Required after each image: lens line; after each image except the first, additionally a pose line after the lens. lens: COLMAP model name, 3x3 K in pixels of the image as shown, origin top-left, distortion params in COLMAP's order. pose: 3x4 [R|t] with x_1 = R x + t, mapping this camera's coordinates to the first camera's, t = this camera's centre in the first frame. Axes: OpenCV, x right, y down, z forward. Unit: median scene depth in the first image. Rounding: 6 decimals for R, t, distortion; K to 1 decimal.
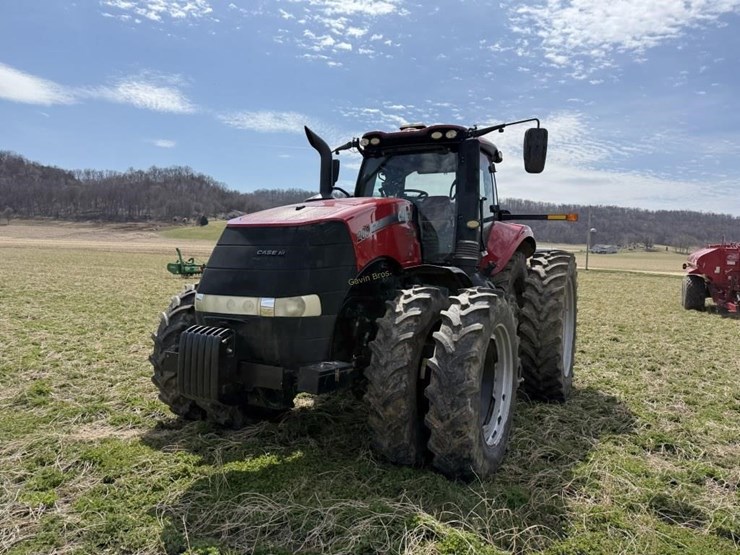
lens RADIAL K [[520.6, 0, 376.4], [0, 520.6, 273.3], [0, 0, 1]] dist [0.046924, -0.046448]
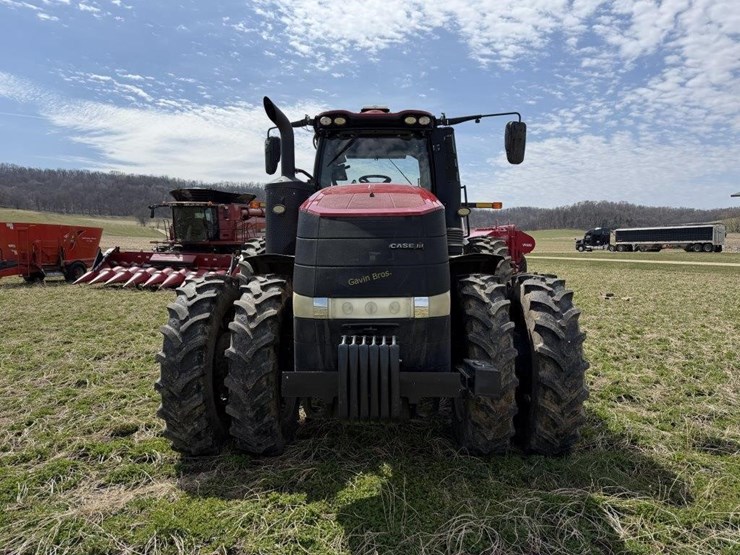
lens RADIAL K [[520.6, 0, 374.5], [0, 520.6, 277.8], [0, 0, 1]] dist [0.046924, -0.046448]
pose [[0.899309, -0.056069, 0.433705, -0.416116], [0.039586, 0.998112, 0.046951, -0.019679], [-0.435519, -0.025055, 0.899831, 0.151022]]
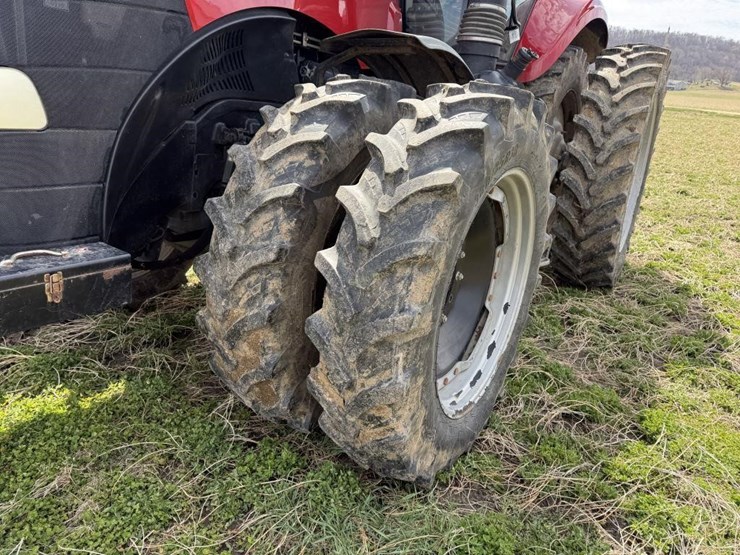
lens RADIAL K [[520.6, 0, 372.5], [0, 520.6, 281.7], [0, 0, 1]] dist [0.046924, -0.046448]
pose [[0.996055, 0.061375, -0.064094, 0.114349], [-0.037330, 0.945039, 0.324820, 0.034251], [0.080507, -0.321146, 0.943601, 0.403019]]
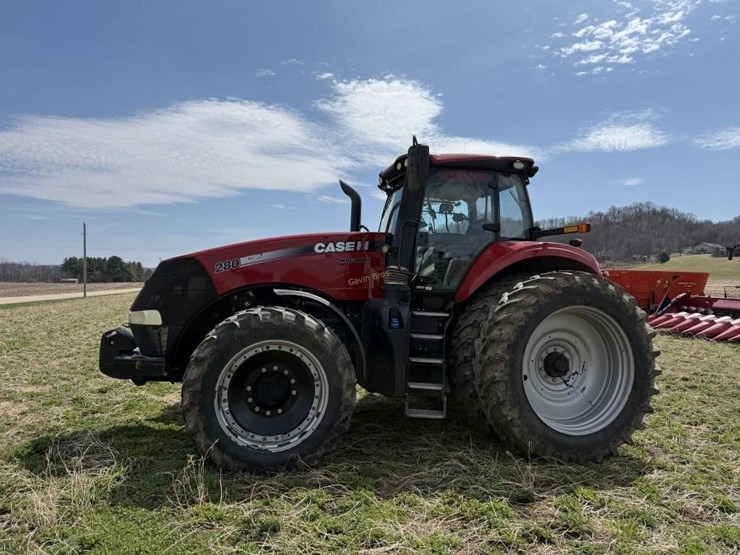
lens RADIAL K [[520.6, 0, 379.3], [0, 520.6, 278.0], [0, 0, 1]] dist [0.046924, -0.046448]
pose [[0.668030, -0.039824, -0.743068, 0.910535], [-0.010866, 0.997938, -0.063252, 0.024660], [0.744055, 0.050328, 0.666220, 0.318614]]
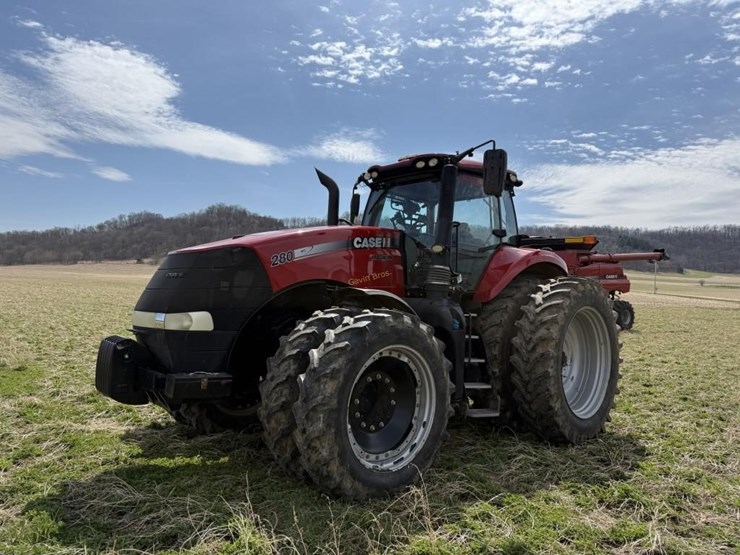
lens RADIAL K [[520.6, 0, 377.8], [0, 520.6, 262.5], [0, 0, 1]] dist [0.046924, -0.046448]
pose [[0.941167, -0.018709, -0.337425, 0.407443], [-0.011675, 0.996070, -0.087793, 0.020067], [0.337741, 0.086567, 0.937250, 0.030981]]
